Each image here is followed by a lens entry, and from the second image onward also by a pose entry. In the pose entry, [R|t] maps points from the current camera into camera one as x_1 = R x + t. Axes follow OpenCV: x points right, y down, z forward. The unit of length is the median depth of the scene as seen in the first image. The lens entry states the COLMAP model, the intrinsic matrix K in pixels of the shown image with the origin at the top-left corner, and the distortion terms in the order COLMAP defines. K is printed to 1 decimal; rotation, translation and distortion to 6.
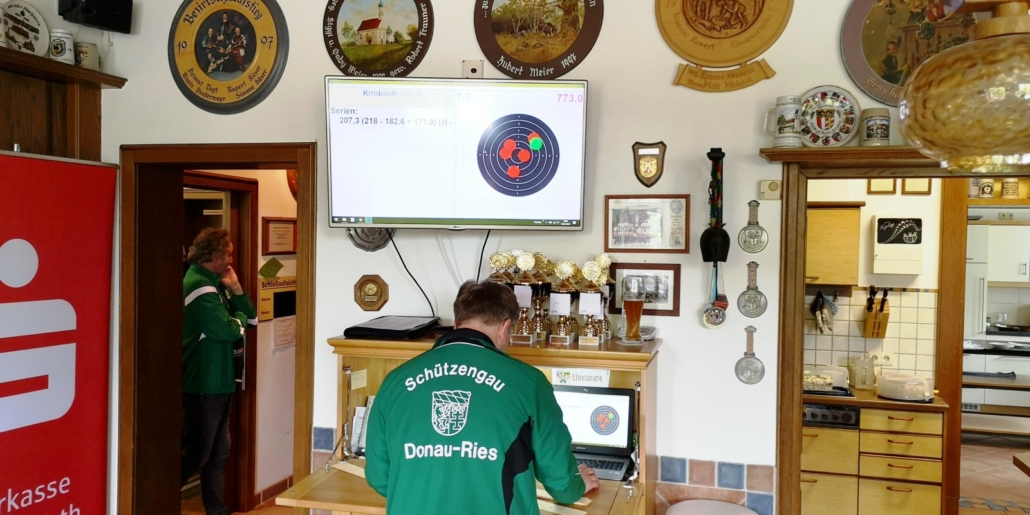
lens RADIAL K [[803.8, 0, 526.4], [0, 803.8, 260.6], [0, 0, 1]] dist [0.060358, -0.082448]
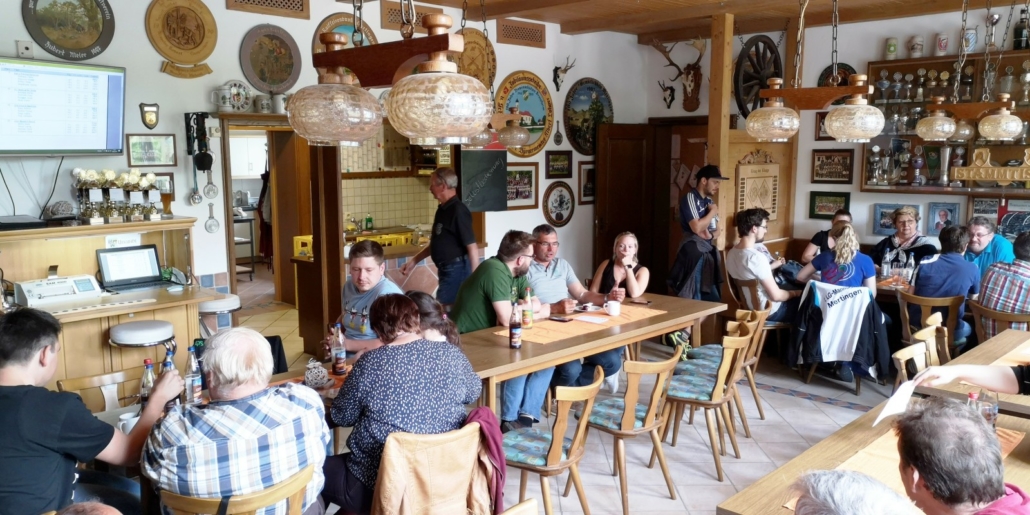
lens RADIAL K [[836.9, 0, 515.0], [0, 836.9, 257.5], [0, 0, 1]] dist [0.092106, -0.082151]
pose [[0.478534, -0.133767, 0.867820, -1.118567], [0.035416, 0.990464, 0.133142, -0.032891], [-0.877354, -0.032978, 0.478708, -0.597977]]
